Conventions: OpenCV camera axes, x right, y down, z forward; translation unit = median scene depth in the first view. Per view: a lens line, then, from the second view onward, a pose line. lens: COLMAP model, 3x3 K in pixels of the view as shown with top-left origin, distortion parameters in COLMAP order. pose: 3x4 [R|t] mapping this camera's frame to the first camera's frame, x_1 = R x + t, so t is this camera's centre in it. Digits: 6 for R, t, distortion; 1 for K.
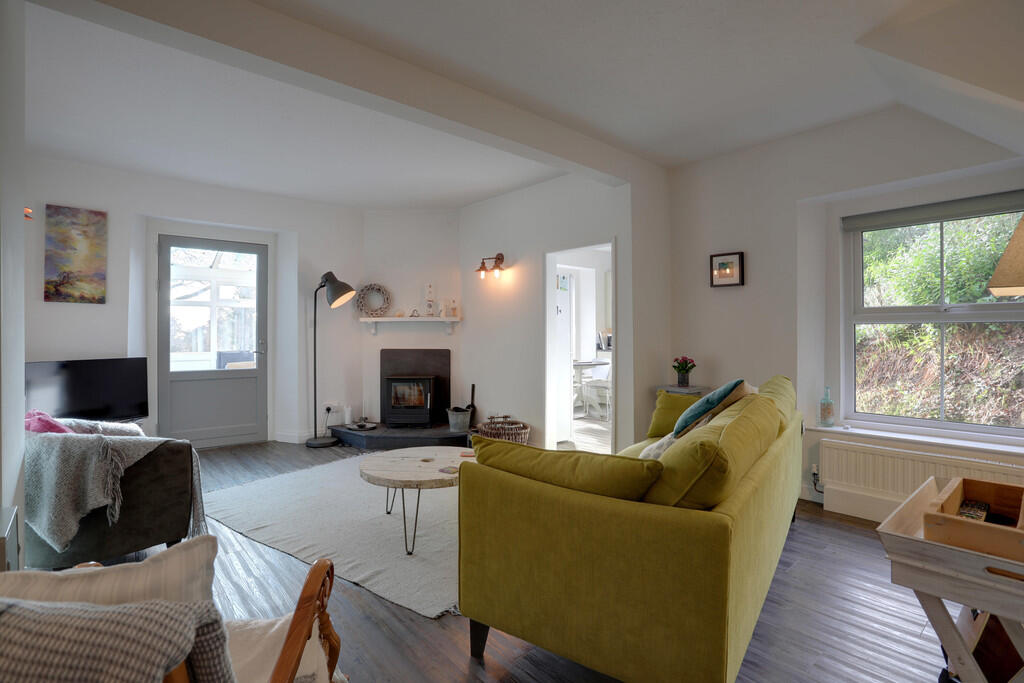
lens RADIAL K [[500.5, 0, 507.9], [0, 500.5, 336.8], [0, 0, 1]] dist [-0.027264, -0.000153]
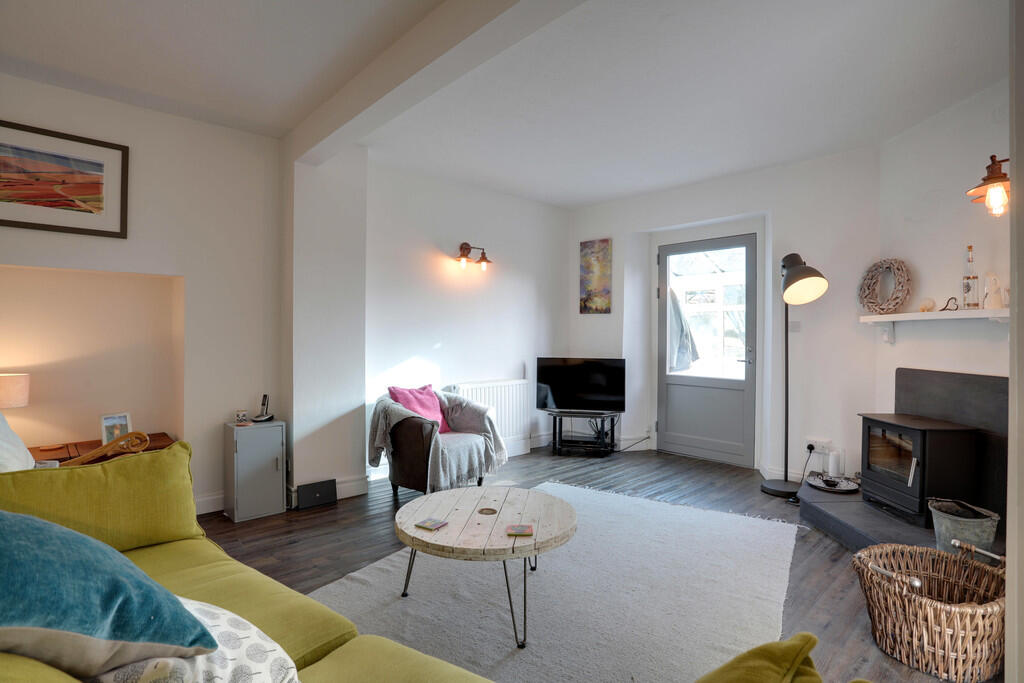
lens RADIAL K [[500.5, 0, 508.8], [0, 500.5, 337.5], [0, 0, 1]] dist [-0.027264, -0.000153]
pose [[0.045542, 0.006607, -0.998941, 0.418514], [-0.013593, 0.999890, 0.005994, -0.011696], [0.998870, 0.013306, 0.045627, 0.708410]]
